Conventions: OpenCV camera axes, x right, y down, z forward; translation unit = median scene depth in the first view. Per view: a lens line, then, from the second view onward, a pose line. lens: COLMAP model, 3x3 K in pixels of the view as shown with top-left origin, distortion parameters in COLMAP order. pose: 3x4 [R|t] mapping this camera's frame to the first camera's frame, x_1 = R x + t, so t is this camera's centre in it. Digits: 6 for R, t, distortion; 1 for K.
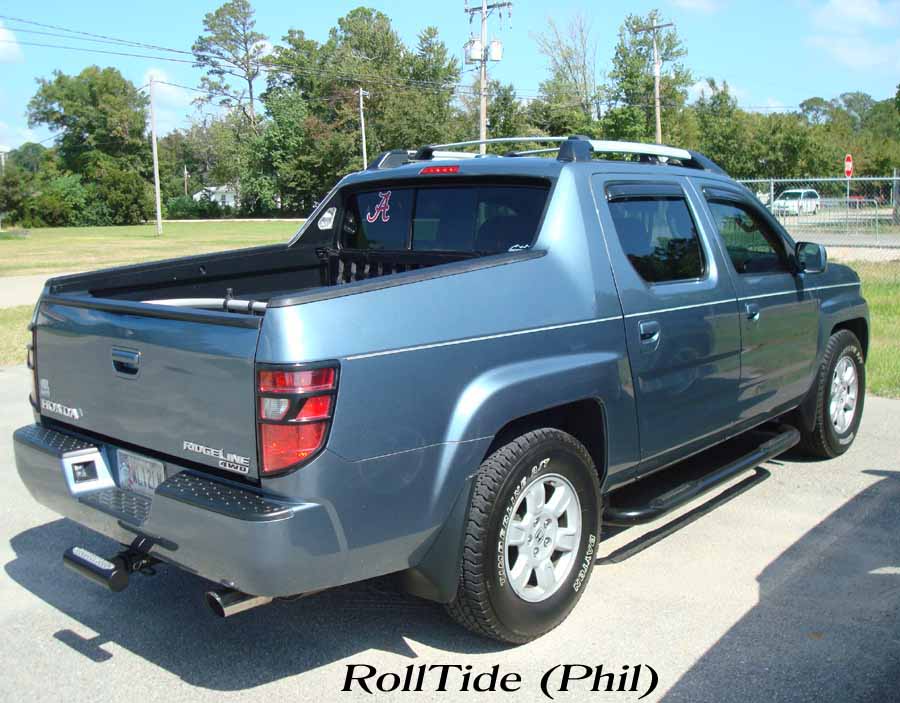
lens RADIAL K [[1026.1, 0, 448.5], [0, 1026.1, 353.7], [0, 0, 1]] dist [-0.099511, 0.000000]
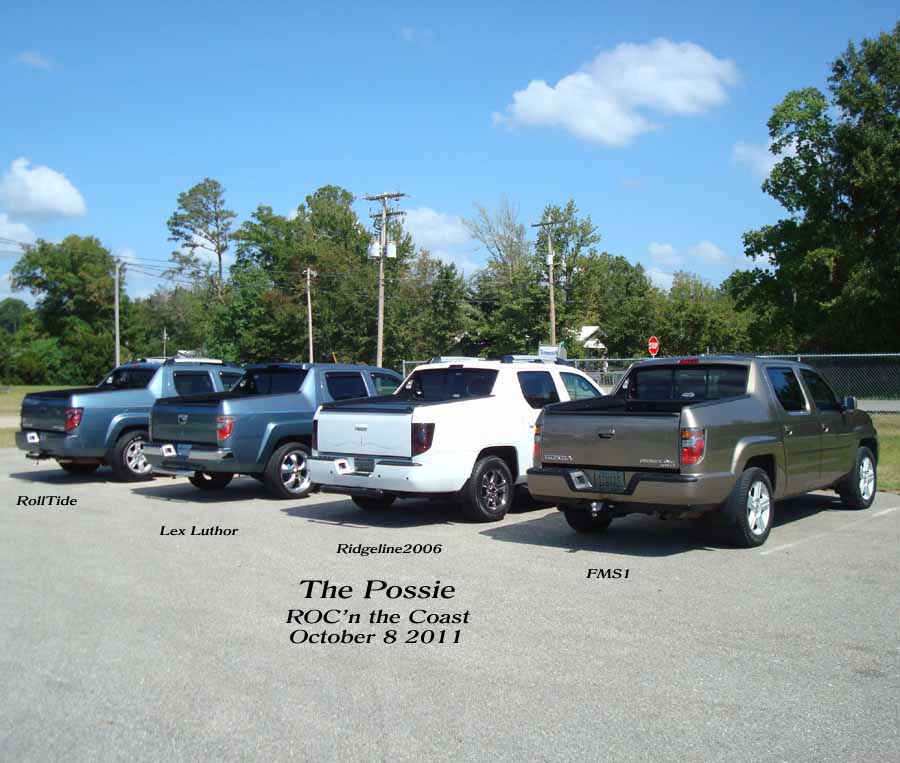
lens RADIAL K [[1288.1, 0, 451.4], [0, 1288.1, 380.1], [0, 0, 1]] dist [-0.041552, 0.000000]
pose [[0.998429, 0.016016, -0.053691, 0.128702], [-0.023177, 0.990502, -0.135529, 0.043444], [0.051011, 0.136560, 0.989318, -0.326442]]
